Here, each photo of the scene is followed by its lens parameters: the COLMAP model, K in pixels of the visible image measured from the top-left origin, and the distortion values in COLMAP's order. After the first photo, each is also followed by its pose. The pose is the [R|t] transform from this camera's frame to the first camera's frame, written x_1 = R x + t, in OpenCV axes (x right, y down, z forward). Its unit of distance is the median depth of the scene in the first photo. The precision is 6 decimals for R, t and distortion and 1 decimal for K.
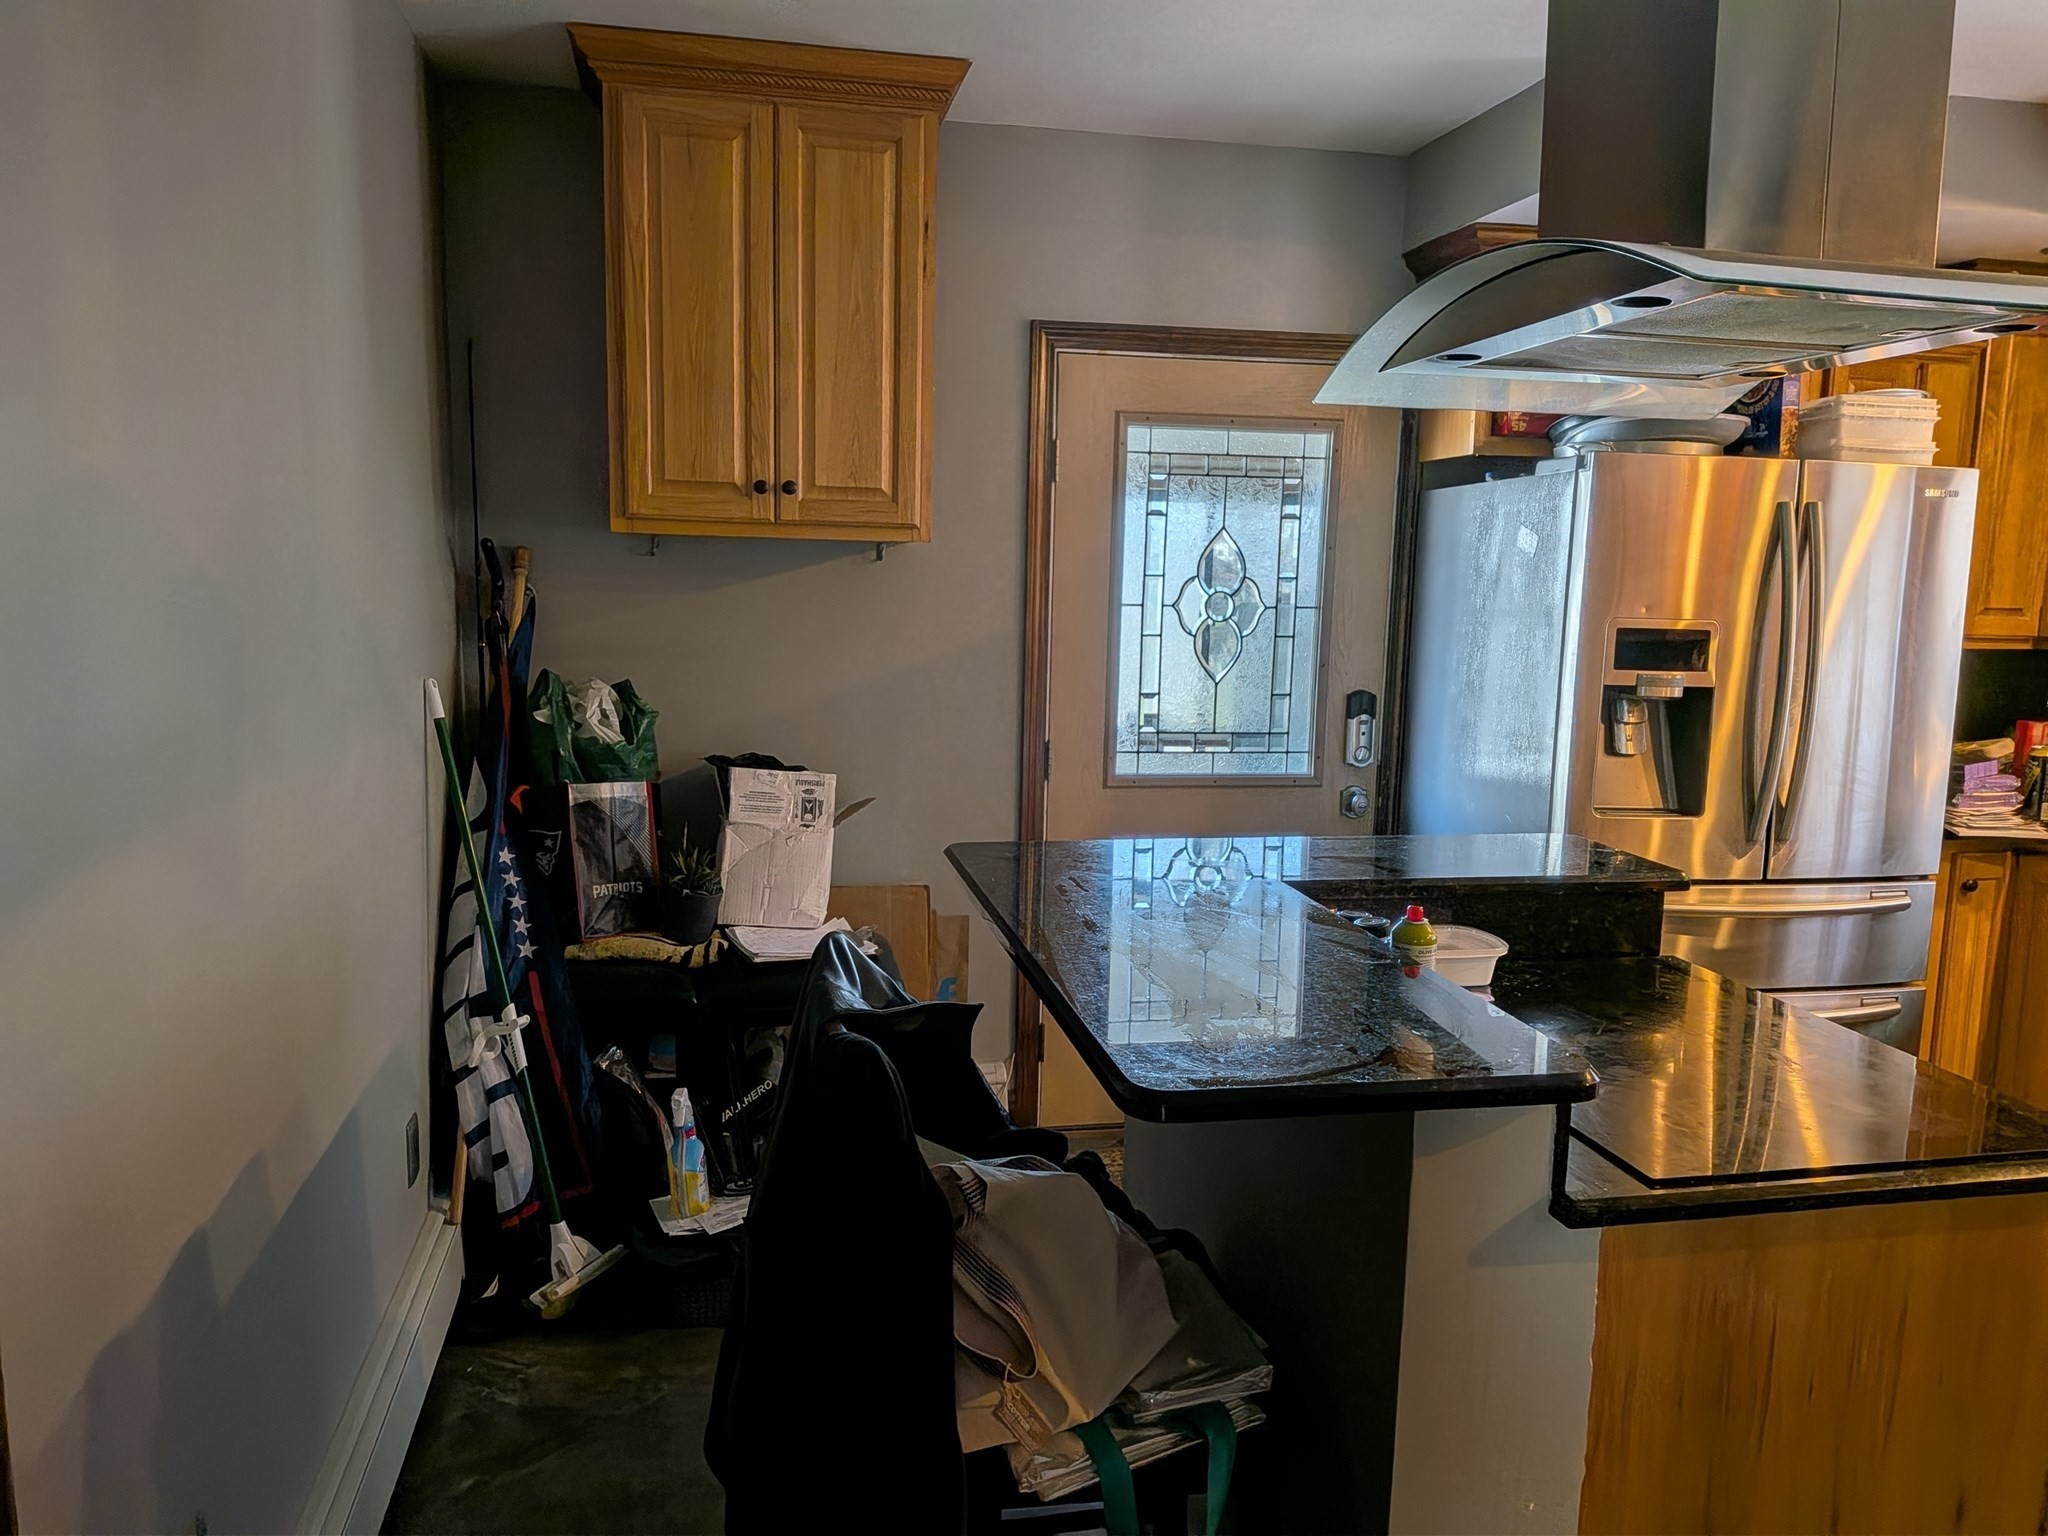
lens RADIAL K [[1461.8, 0, 1024.0], [0, 1461.8, 768.0], [0, 0, 1]] dist [0.073948, -0.102493]
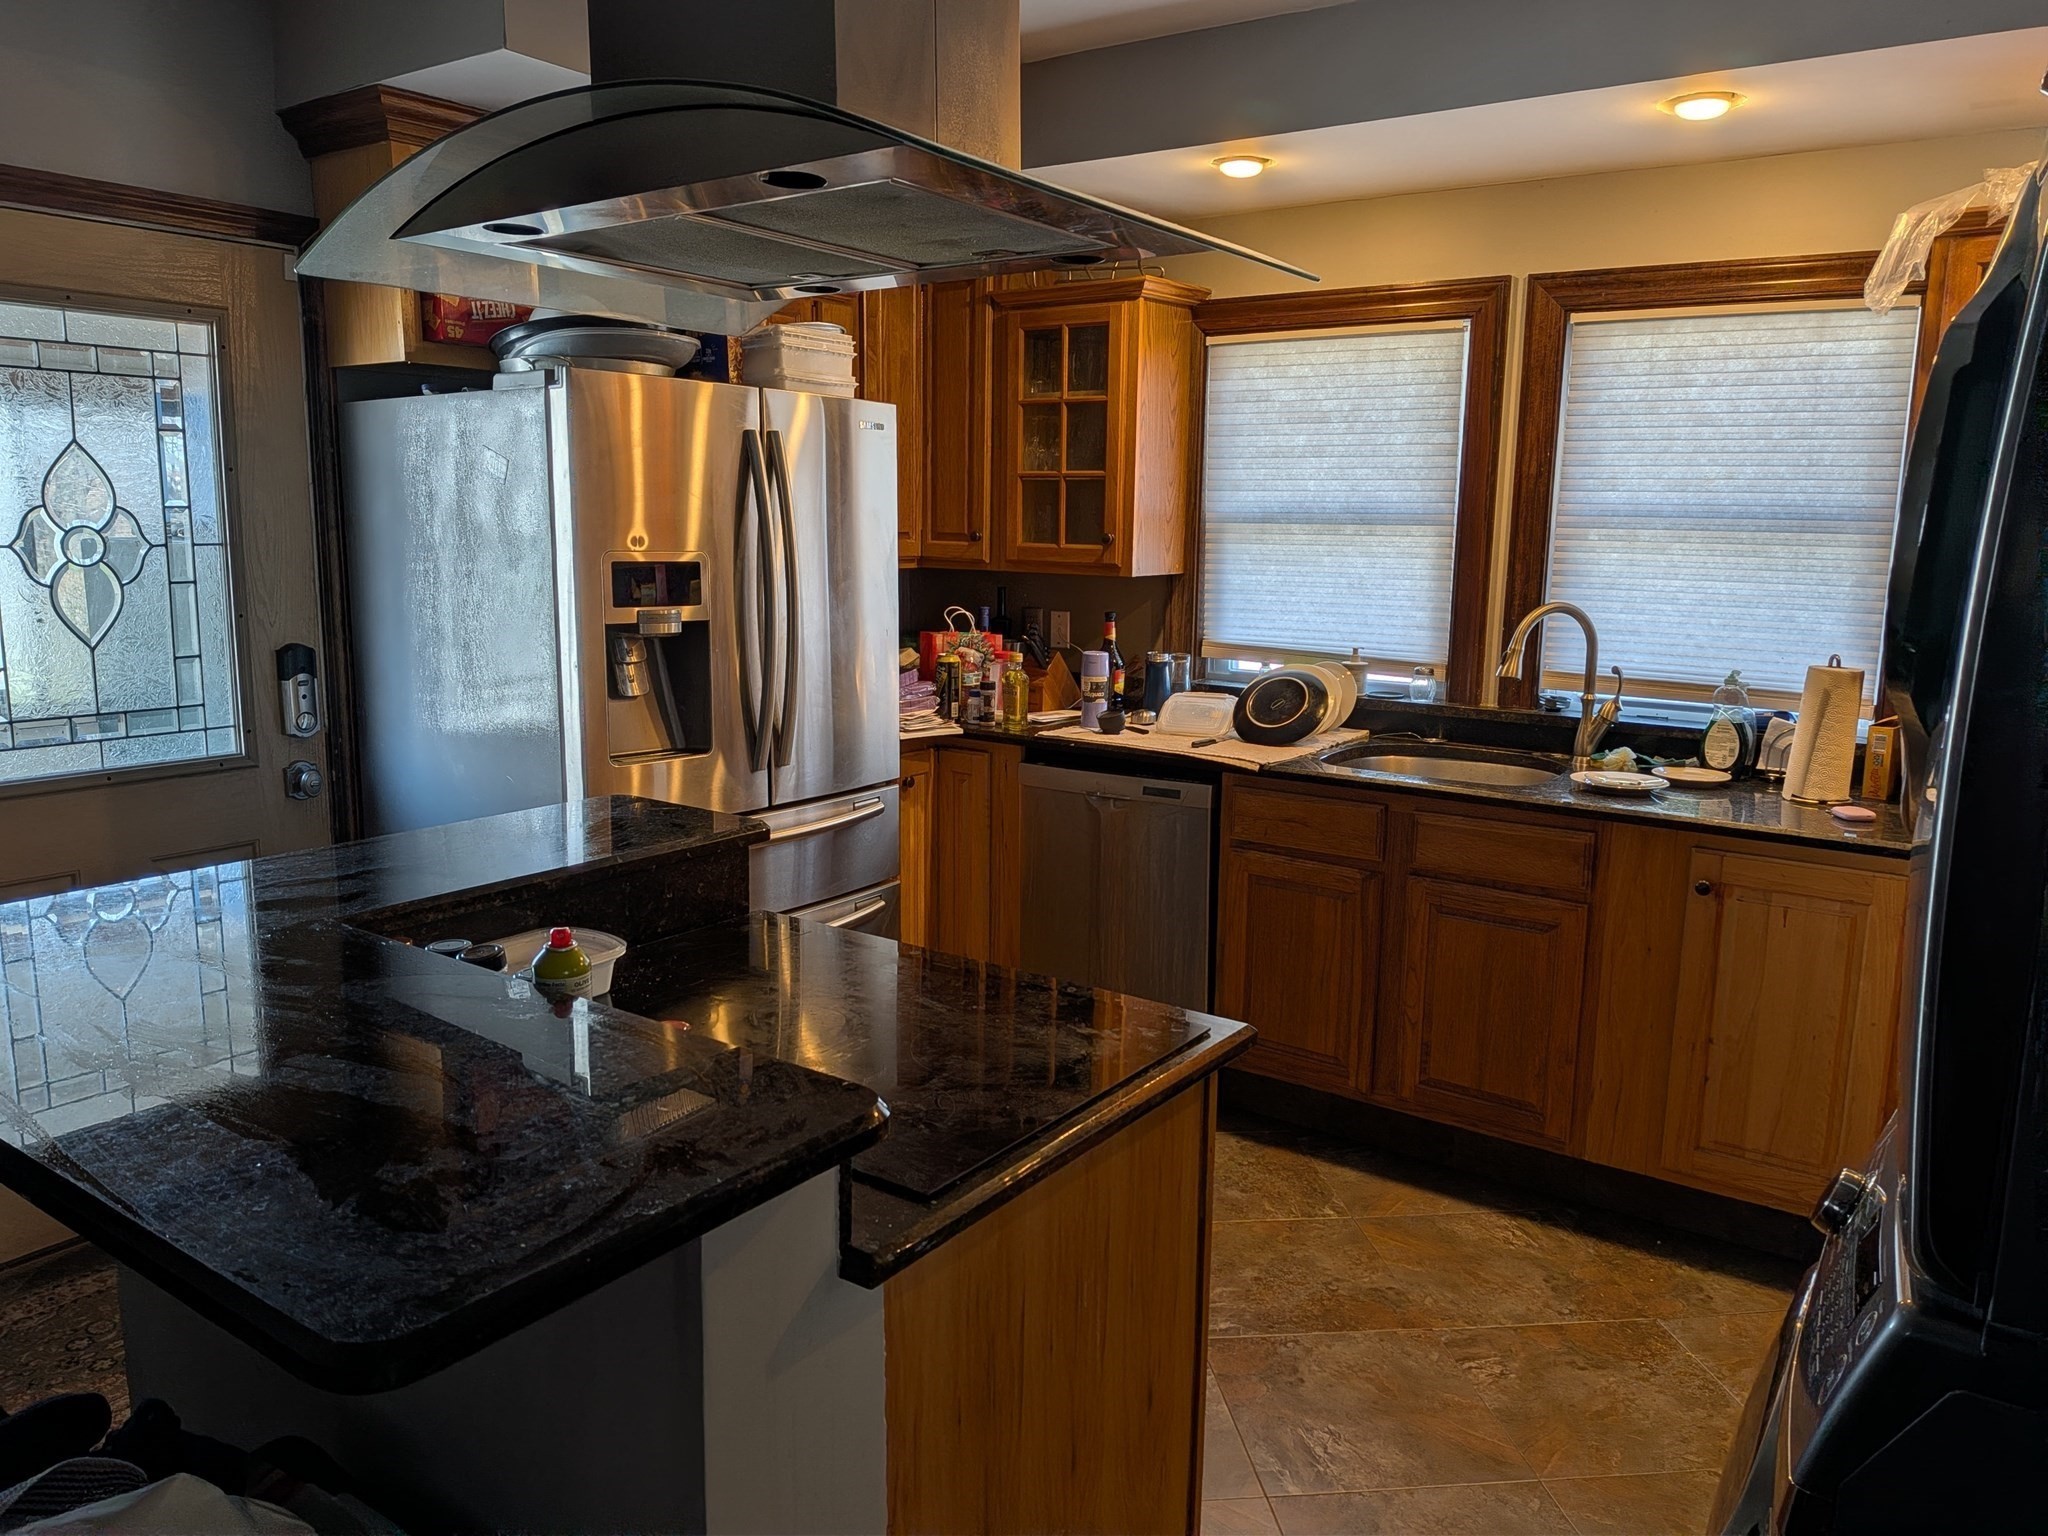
lens RADIAL K [[1461.6, 0, 1017.0], [0, 1461.6, 760.2], [0, 0, 1]] dist [0.047481, -0.064786]
pose [[0.732234, -0.124737, 0.669533, -0.039520], [0.094361, 0.992184, 0.081650, -0.020420], [-0.674484, 0.003391, 0.738281, 0.135937]]
